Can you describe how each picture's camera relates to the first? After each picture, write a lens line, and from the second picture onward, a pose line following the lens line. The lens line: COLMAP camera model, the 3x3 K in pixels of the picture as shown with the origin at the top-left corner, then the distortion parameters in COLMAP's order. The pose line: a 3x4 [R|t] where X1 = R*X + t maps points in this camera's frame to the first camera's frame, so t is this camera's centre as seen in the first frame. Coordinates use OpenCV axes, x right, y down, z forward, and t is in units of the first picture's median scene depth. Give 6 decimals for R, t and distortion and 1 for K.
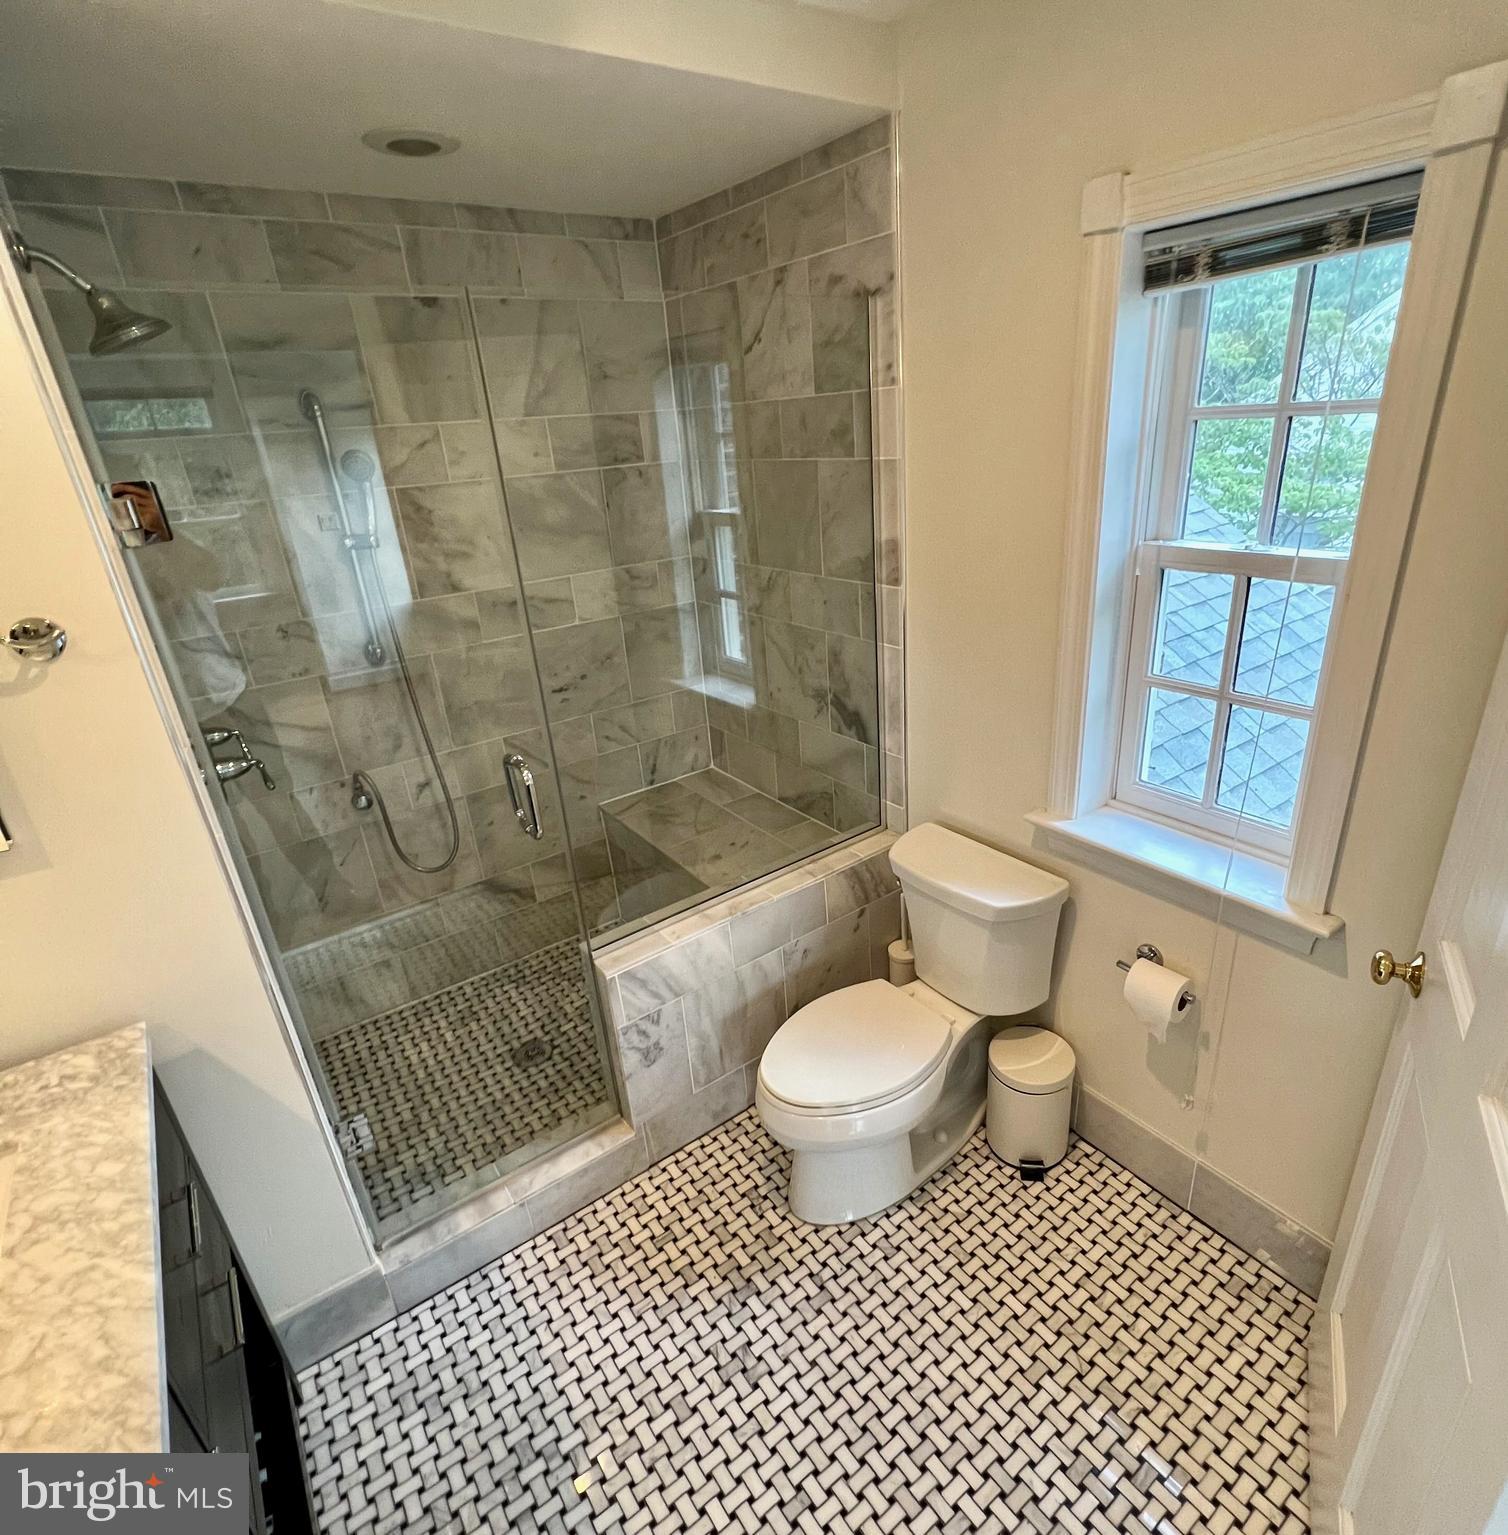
lens RADIAL K [[835.5, 0, 757.8], [0, 835.5, 775.9], [0, 0, 1]] dist [-0.002005, 0.000716]
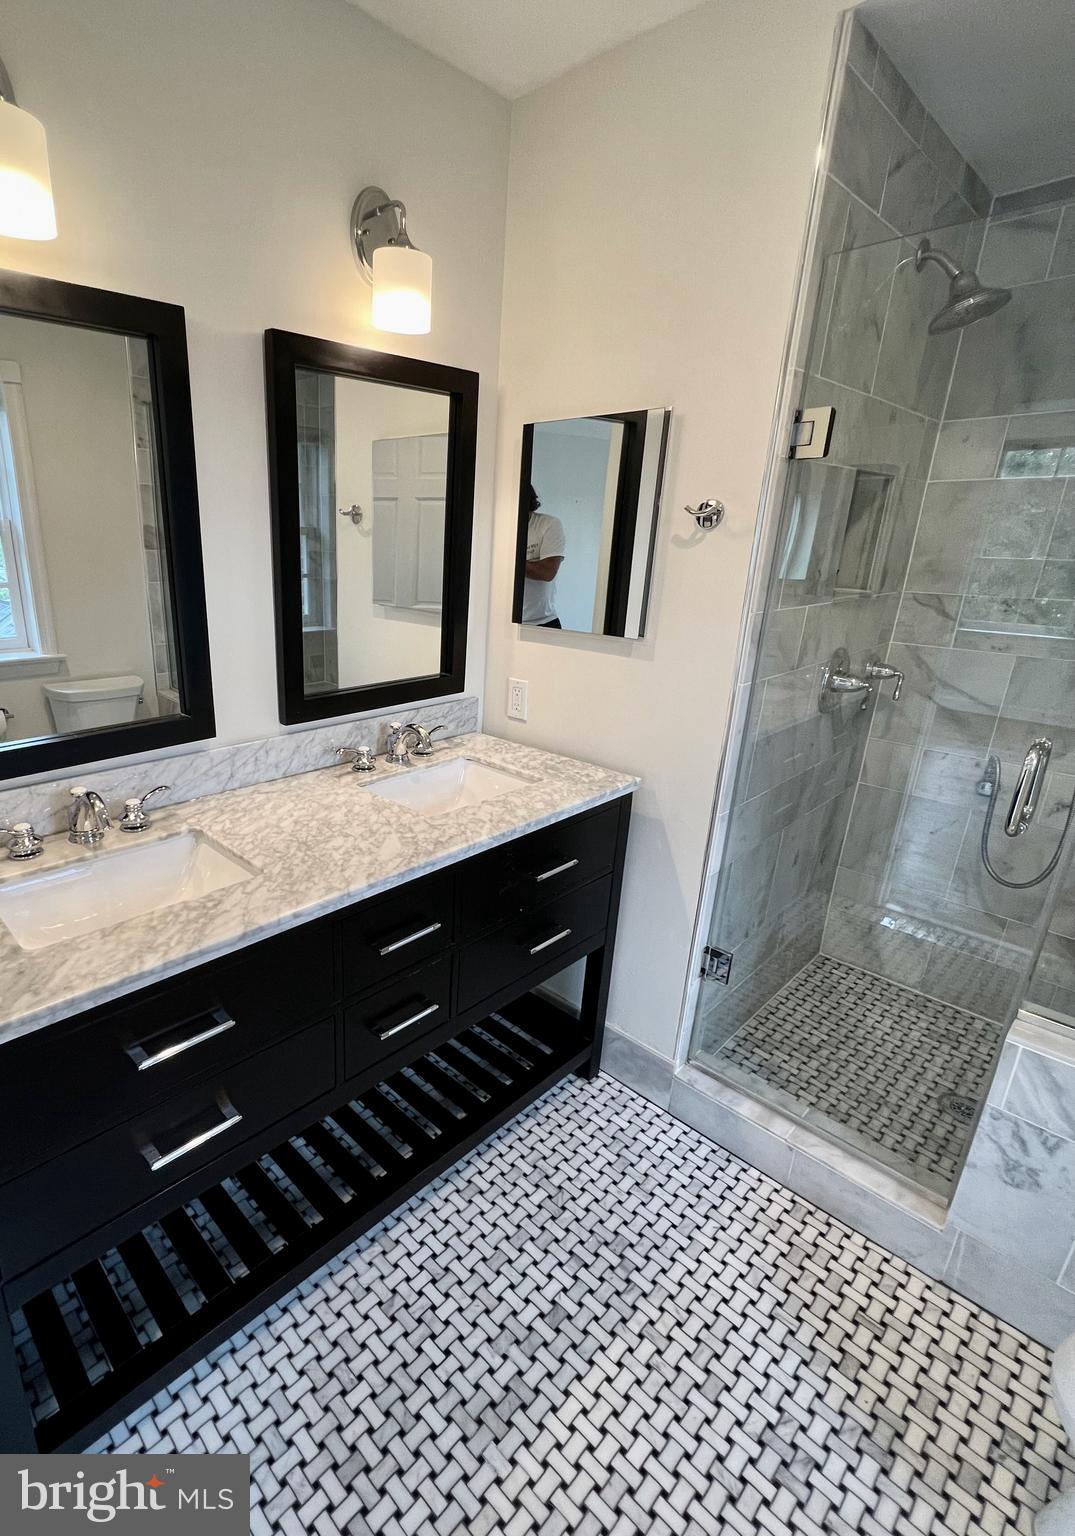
lens RADIAL K [[715.7, 0, 416.0], [0, 715.7, 768.2], [0, 0, 1]] dist [-0.001674, 0.000046]
pose [[0.119528, 0.380914, -0.916852, 0.298307], [-0.406018, 0.861475, 0.304976, 0.037123], [0.906015, 0.335805, 0.257629, 0.218930]]
